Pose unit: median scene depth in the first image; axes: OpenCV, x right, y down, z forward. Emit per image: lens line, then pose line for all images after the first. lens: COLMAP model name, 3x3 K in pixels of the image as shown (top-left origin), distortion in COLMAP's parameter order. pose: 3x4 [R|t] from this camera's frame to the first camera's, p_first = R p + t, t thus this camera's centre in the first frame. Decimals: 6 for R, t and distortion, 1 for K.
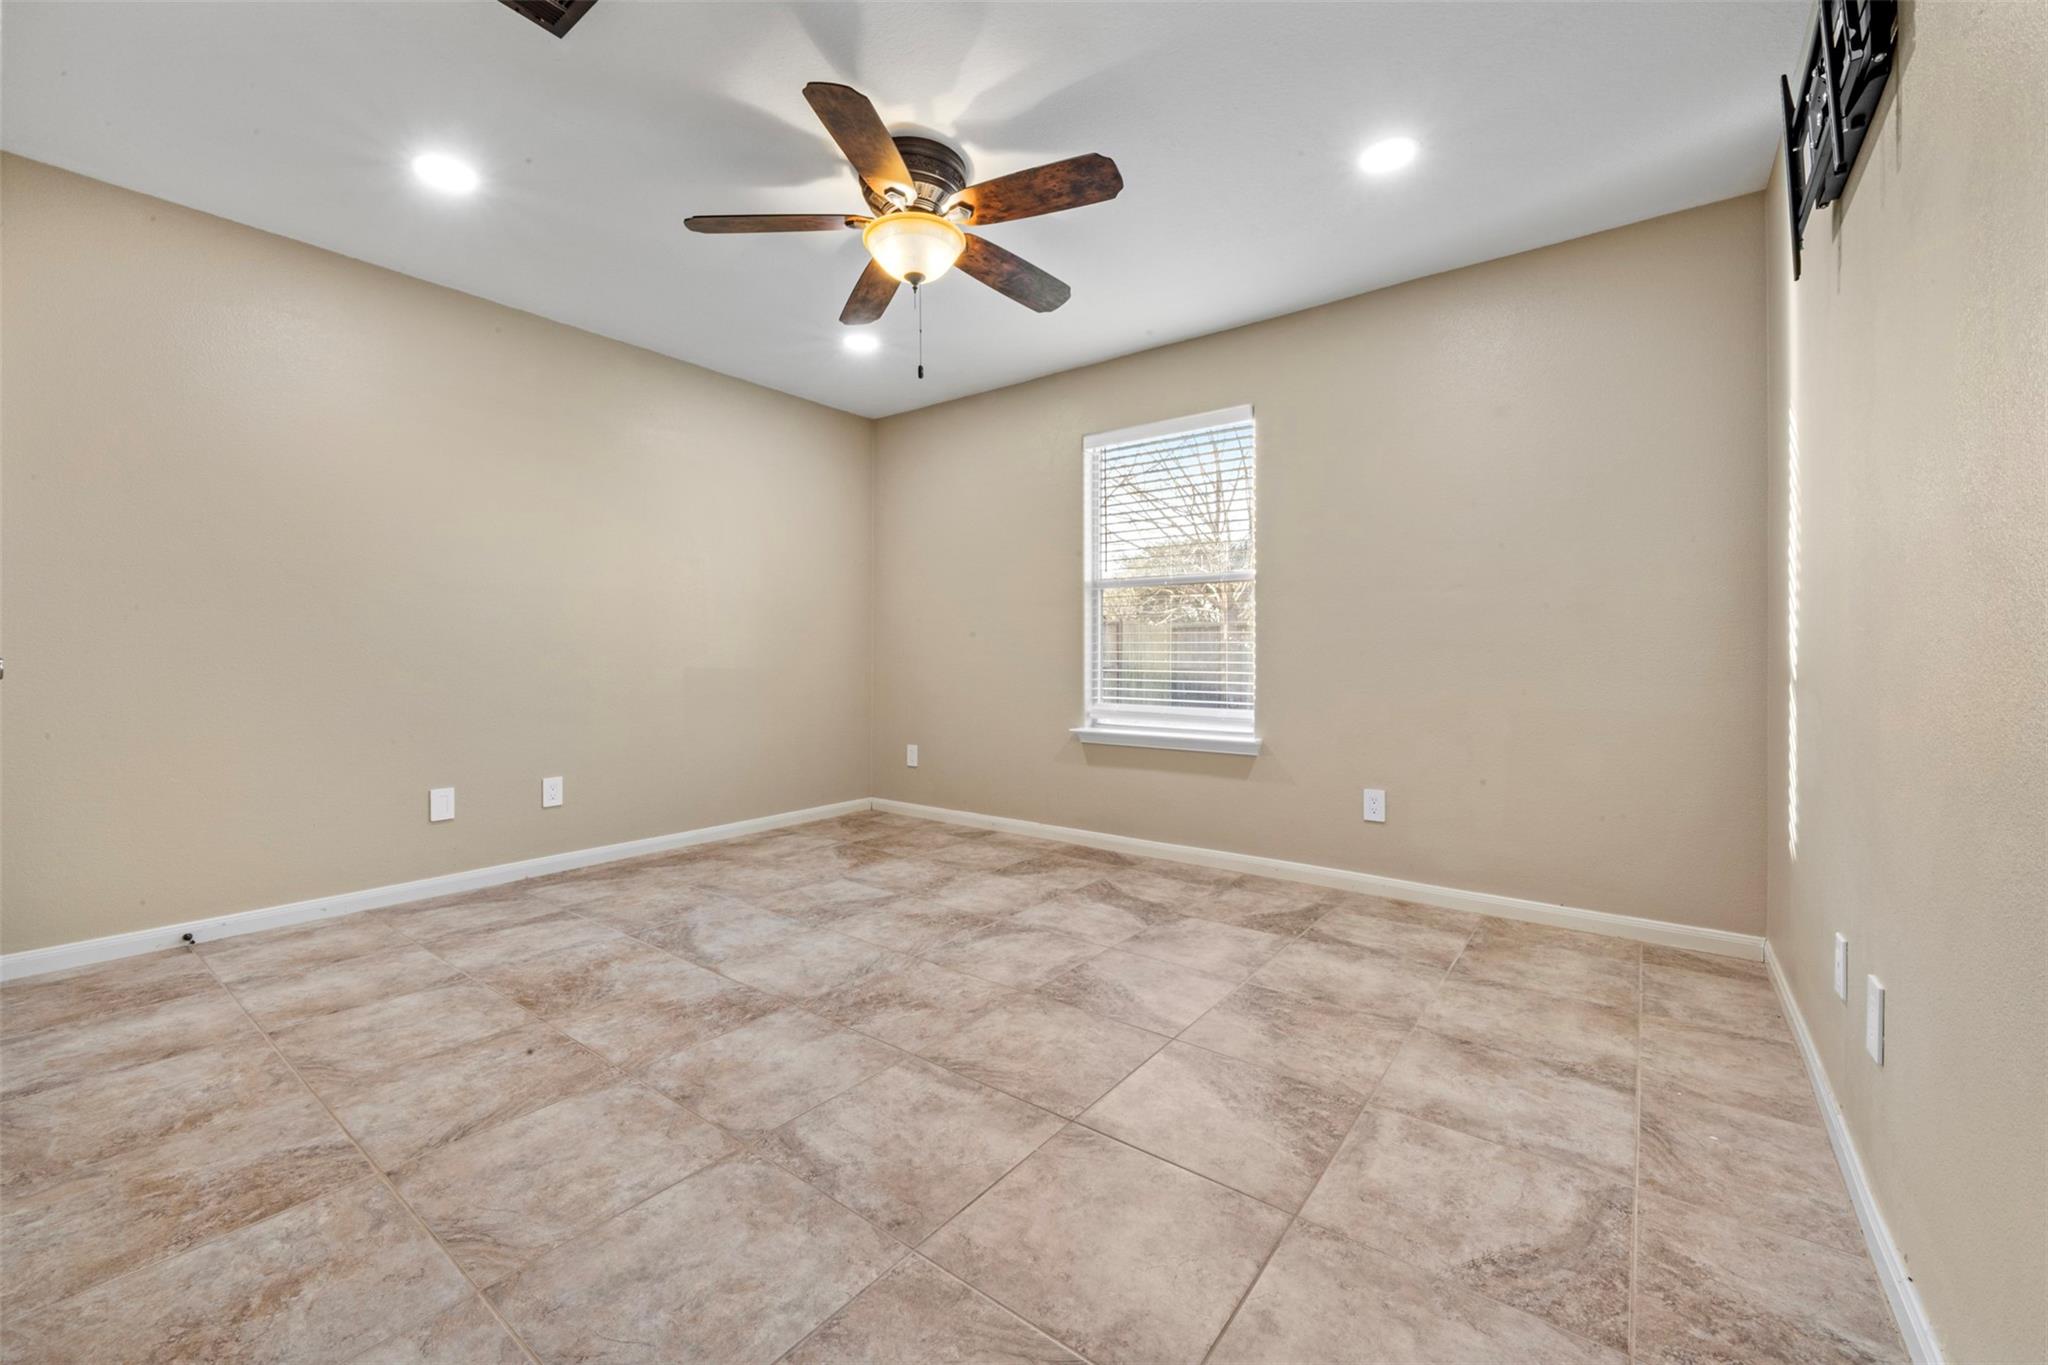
lens RADIAL K [[811.4, 0, 1024.0], [0, 811.4, 682.5], [0, 0, 1]] dist [0.020597, -0.008688]
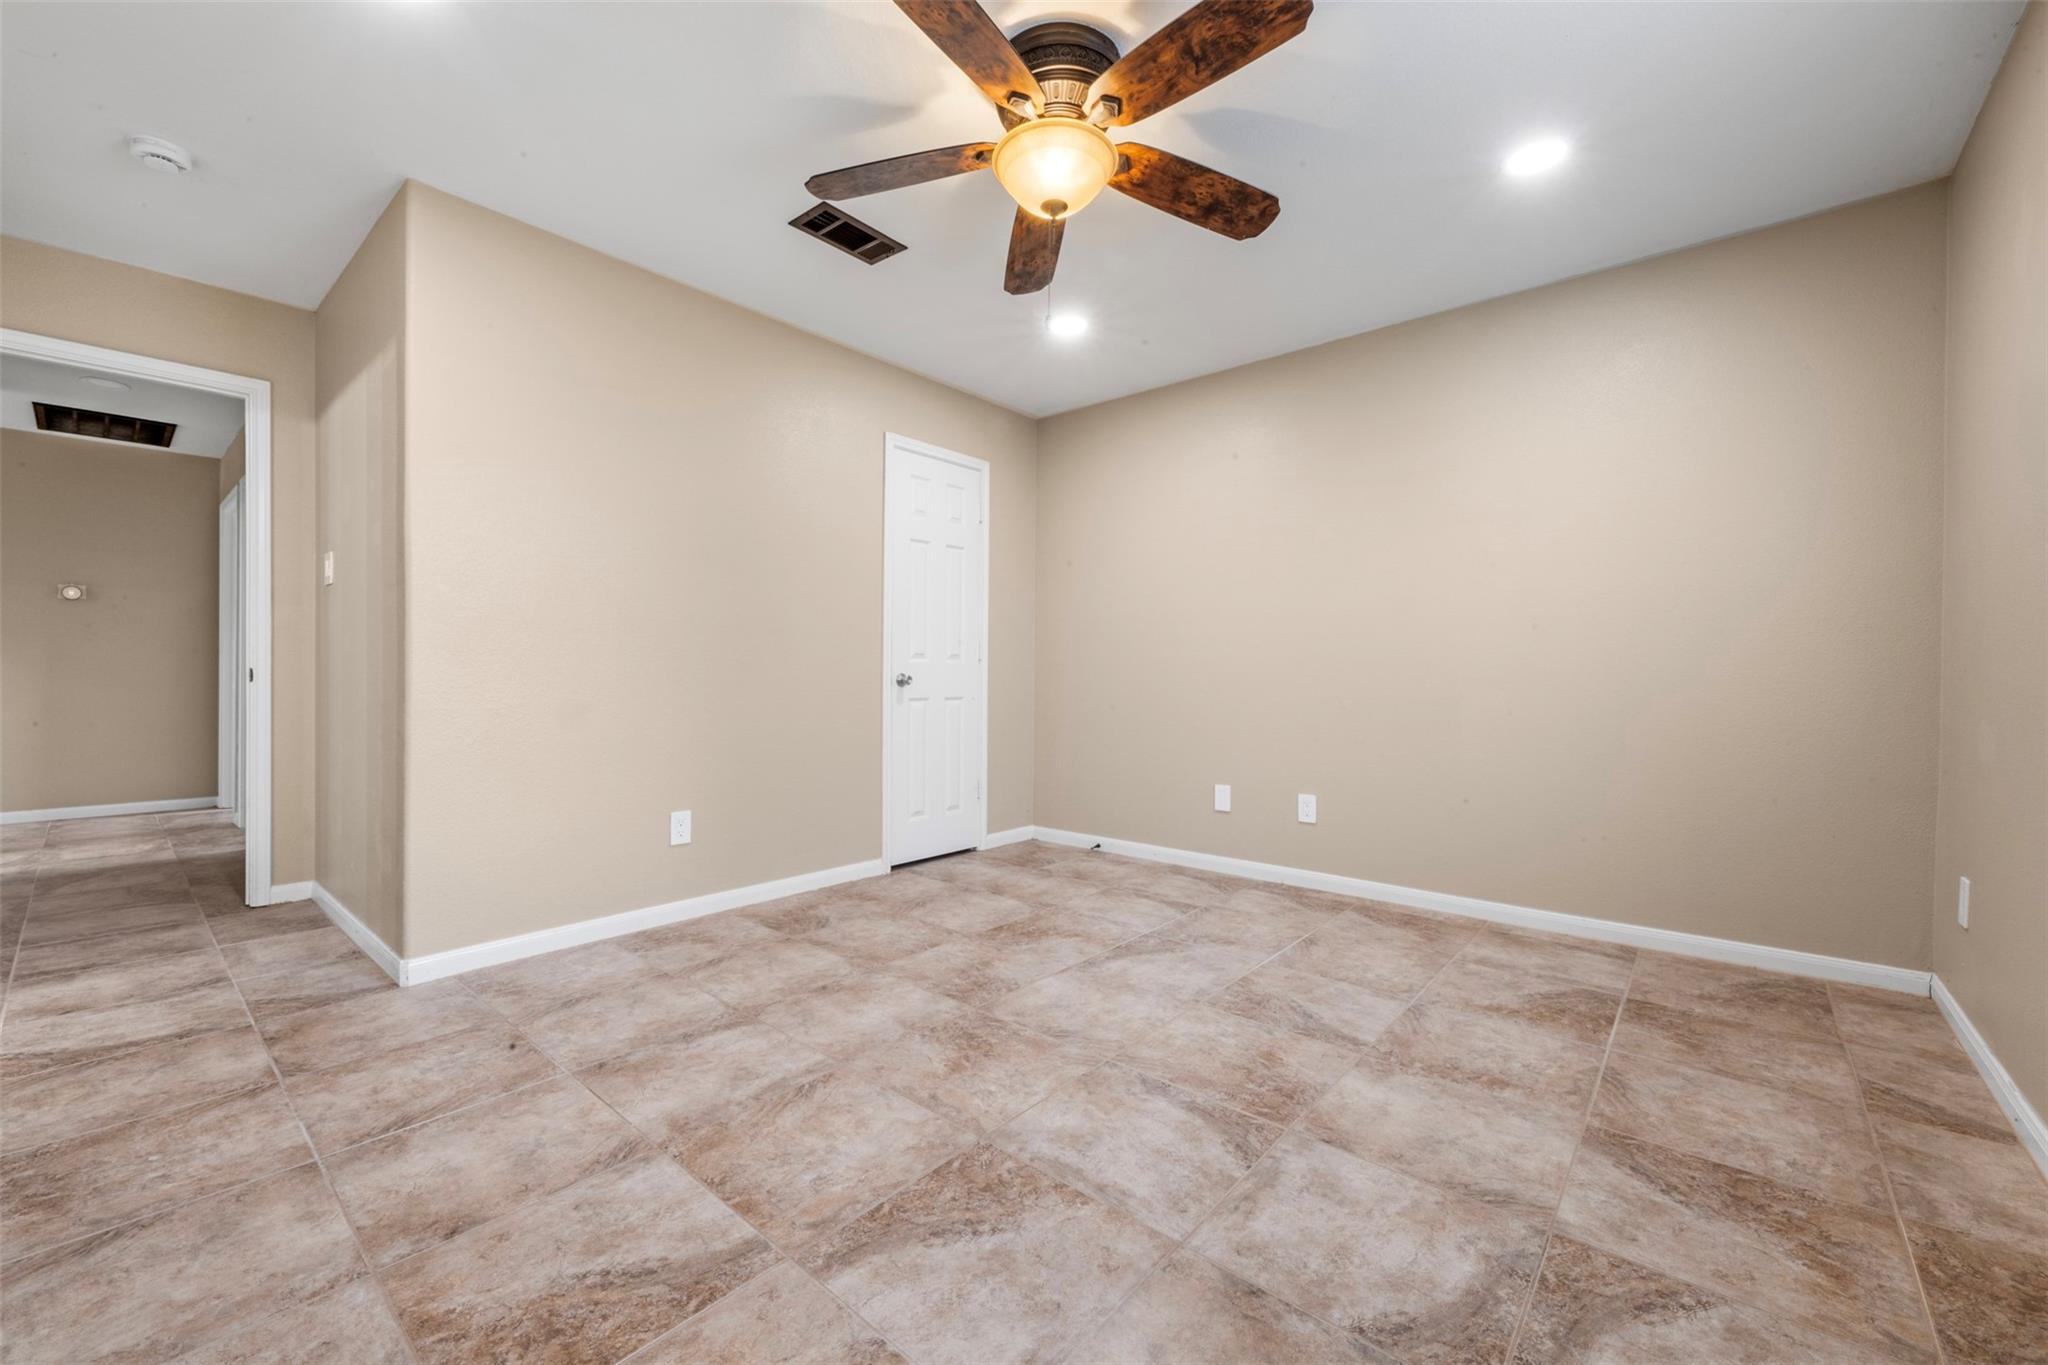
lens RADIAL K [[811.4, 0, 1024.0], [0, 811.4, 682.5], [0, 0, 1]] dist [0.020597, -0.008688]
pose [[-0.069335, 0.005128, -0.997580, 0.716791], [-0.035173, 0.999352, 0.007582, -0.034866], [0.996973, 0.035614, -0.069109, 1.051193]]
